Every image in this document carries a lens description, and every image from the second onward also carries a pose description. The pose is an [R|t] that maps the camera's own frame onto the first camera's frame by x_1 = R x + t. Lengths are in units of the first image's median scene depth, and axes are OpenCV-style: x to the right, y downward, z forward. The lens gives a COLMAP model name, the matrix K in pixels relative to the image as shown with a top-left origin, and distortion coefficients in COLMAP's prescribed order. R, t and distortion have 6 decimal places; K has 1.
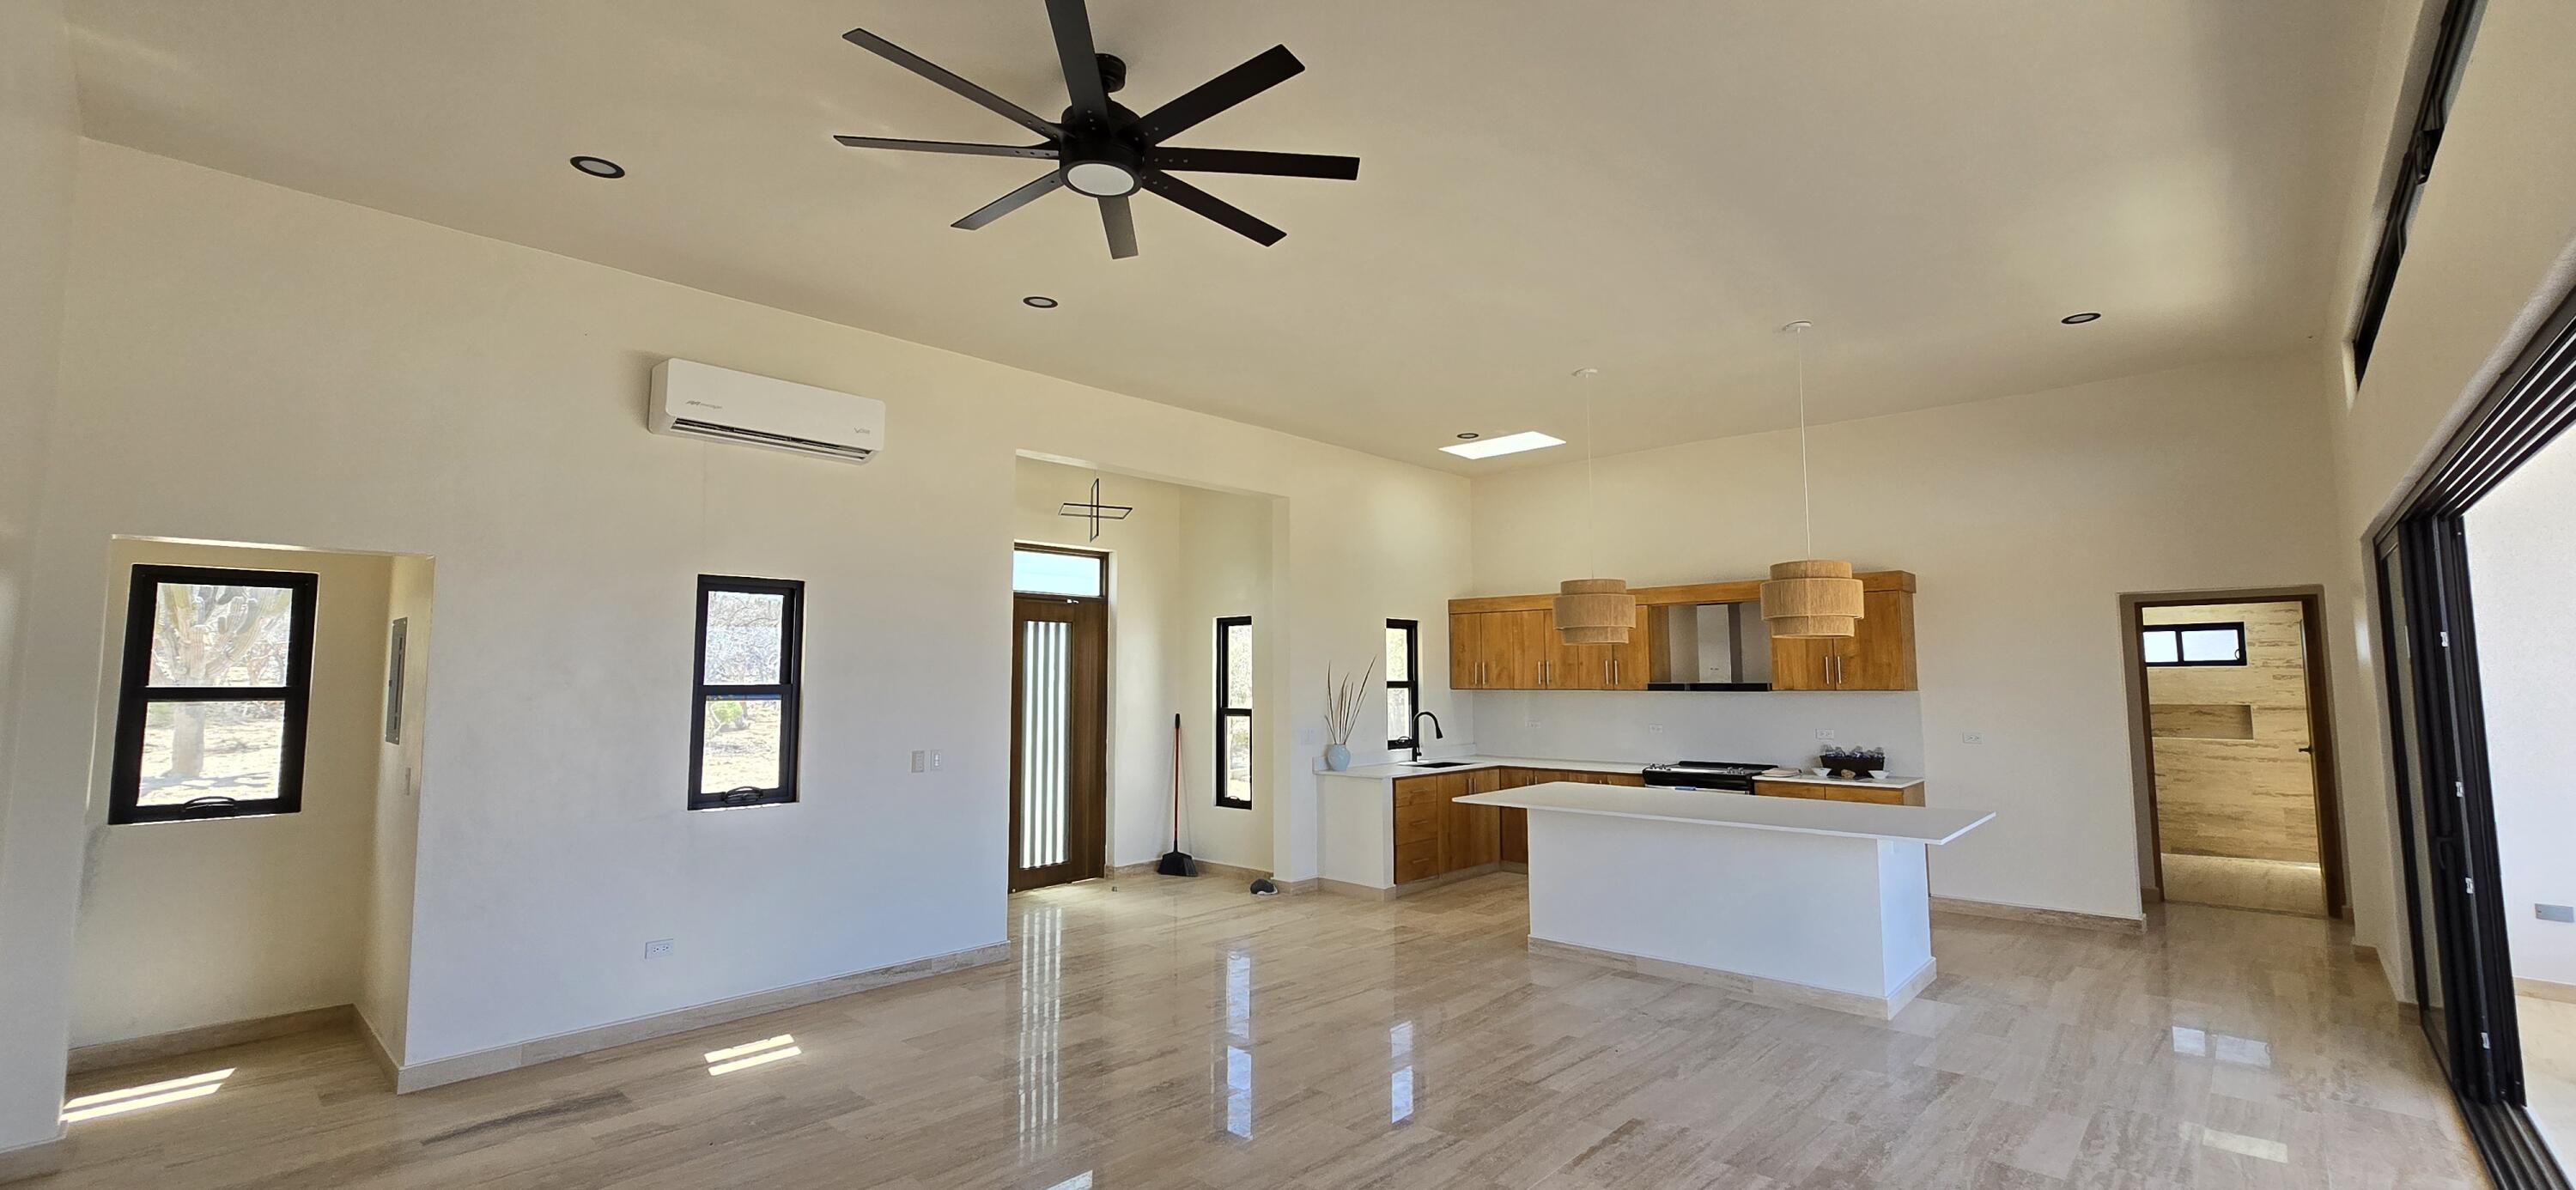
lens RADIAL K [[1061.3, 0, 1288.9], [0, 1061.3, 586.9], [0, 0, 1]] dist [0.000214, 0.000219]
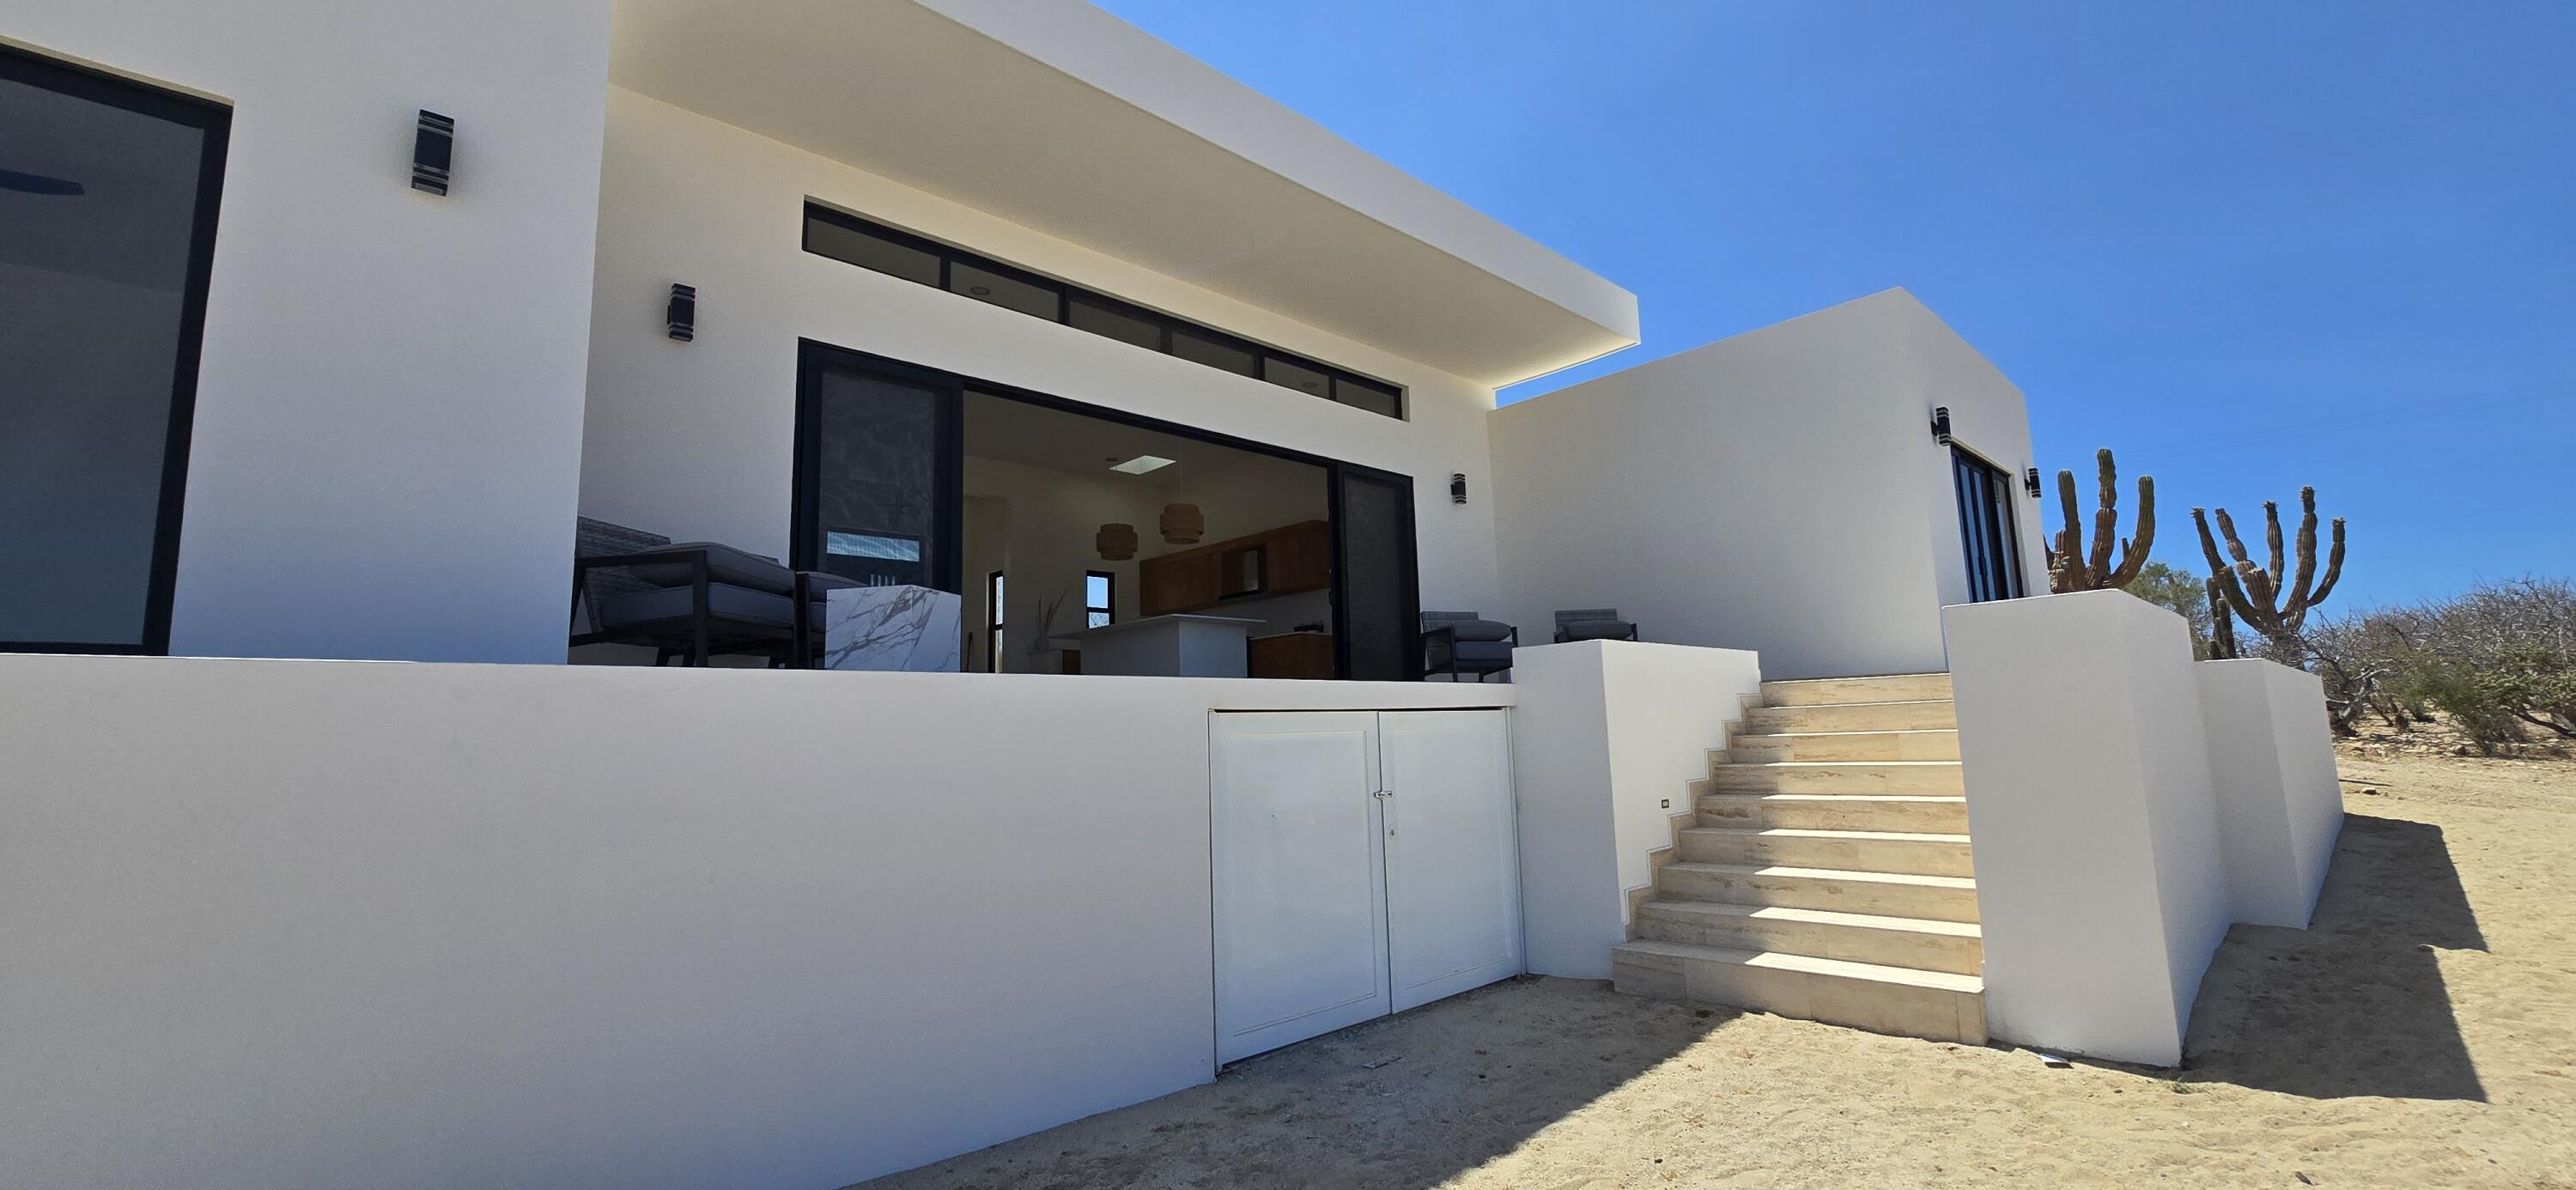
lens RADIAL K [[1047.4, 0, 1296.8], [0, 1047.4, 592.4], [0, 0, 1]] dist [-0.001936, -0.000189]
pose [[0.997953, -0.035158, -0.053425, 0.956992], [0.032648, 0.998354, -0.047149, 0.287945], [0.054995, 0.045308, 0.997458, -1.212352]]
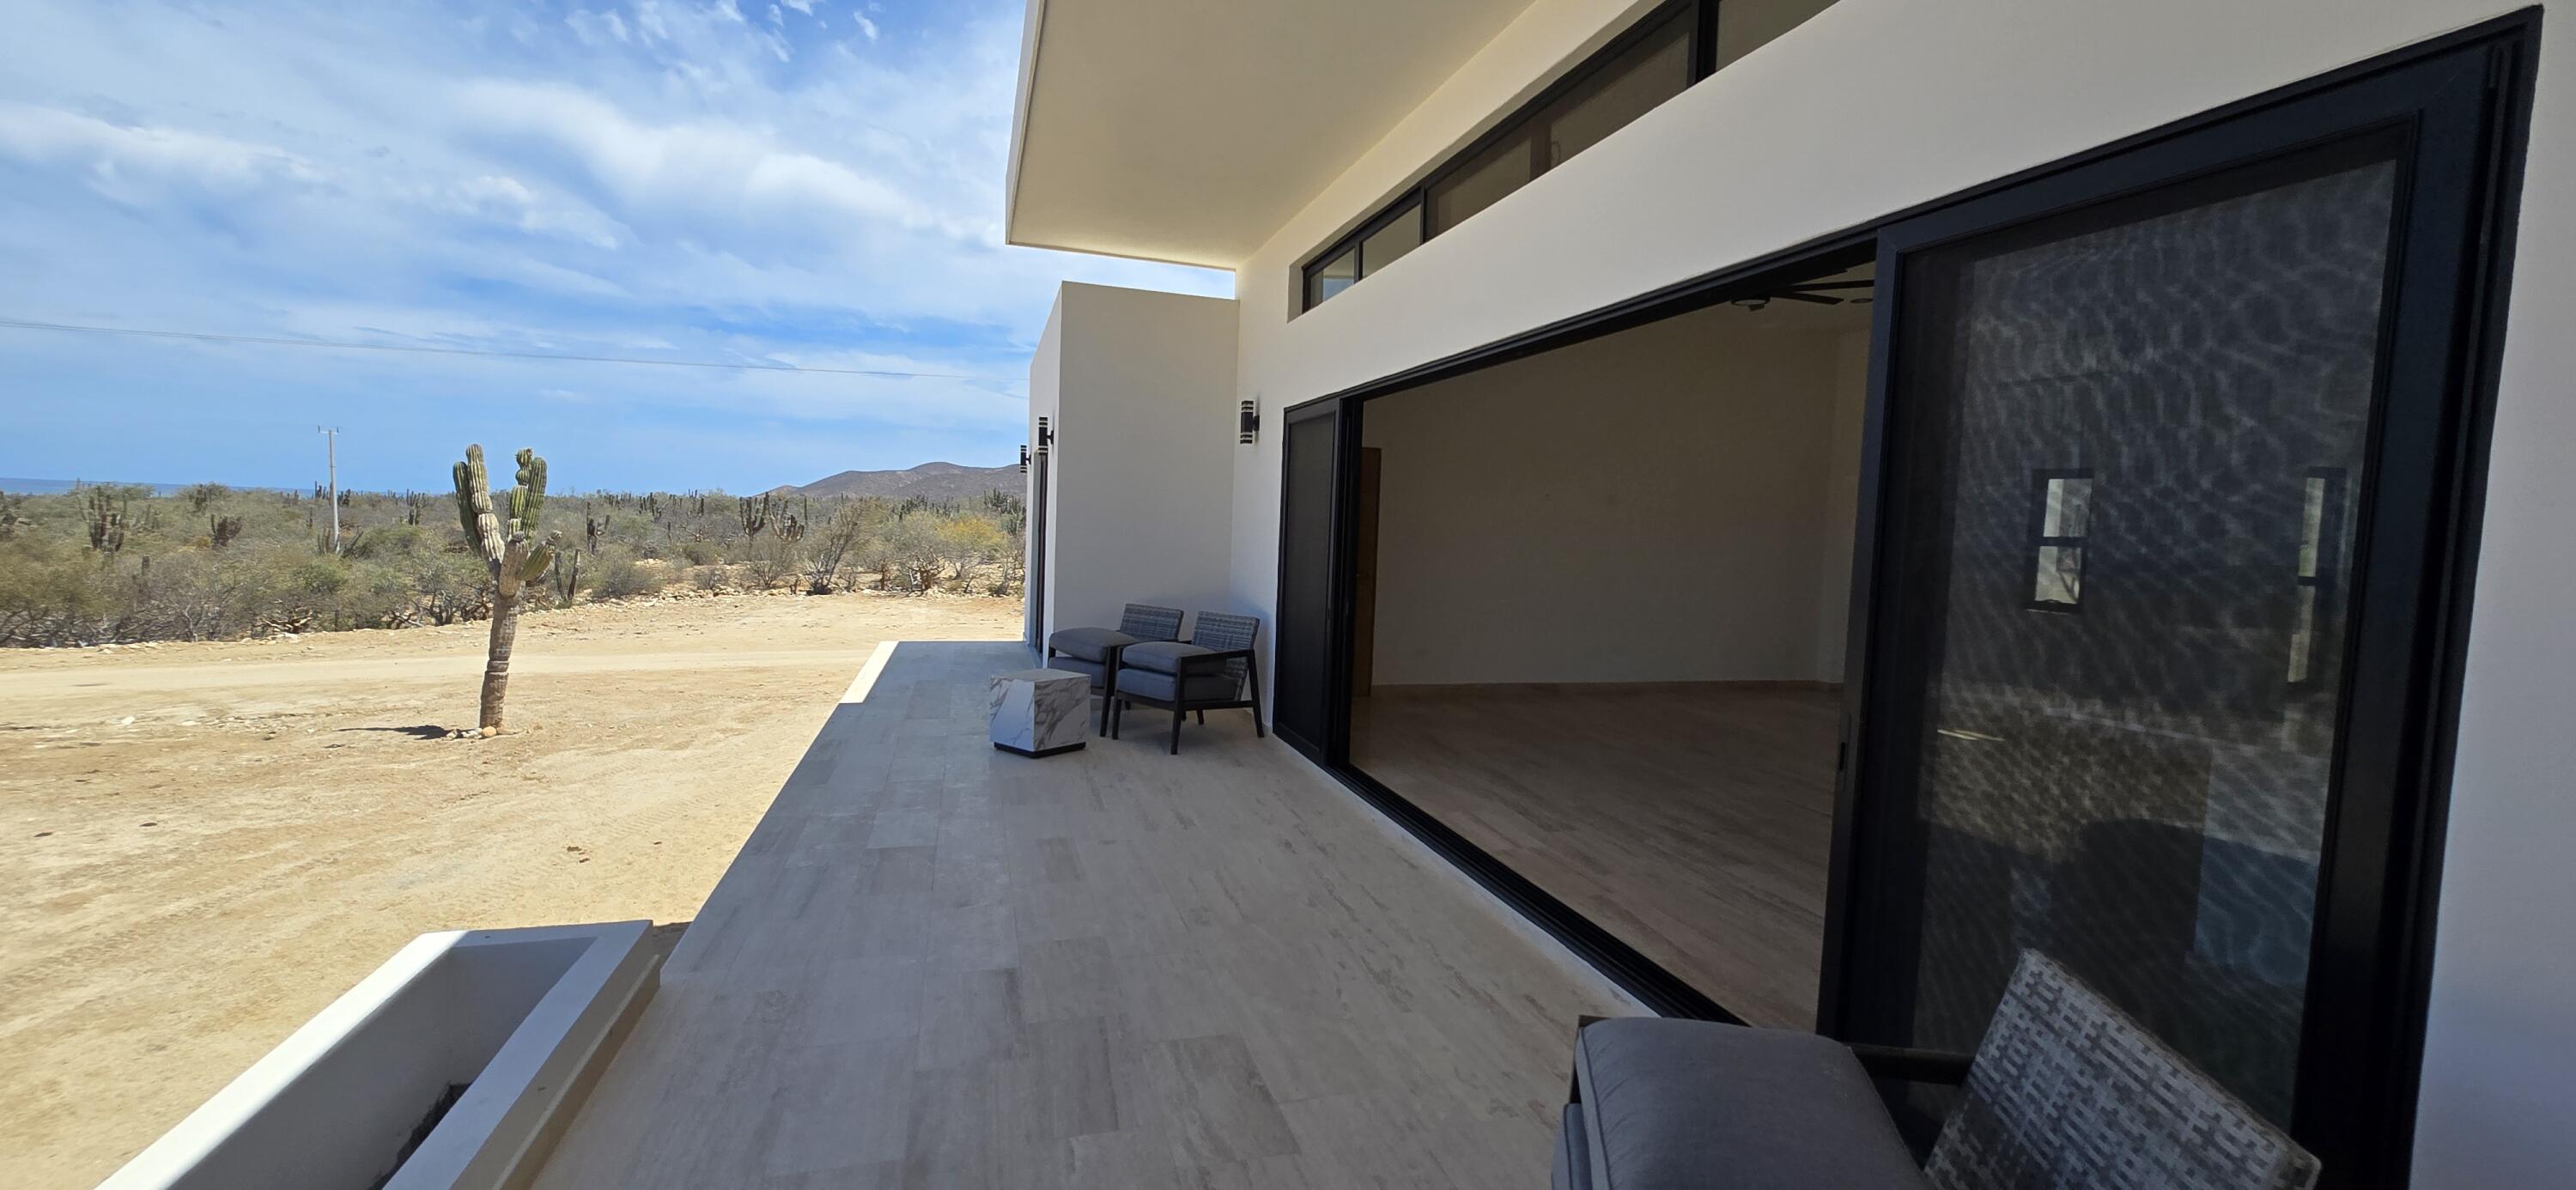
lens RADIAL K [[1047.4, 0, 1296.8], [0, 1047.4, 592.4], [0, 0, 1]] dist [-0.001936, -0.000189]
pose [[-0.493985, 0.043150, -0.868399, 1.544981], [0.038883, 0.998865, 0.027514, 0.093170], [0.868601, -0.020174, -0.495102, 0.846797]]
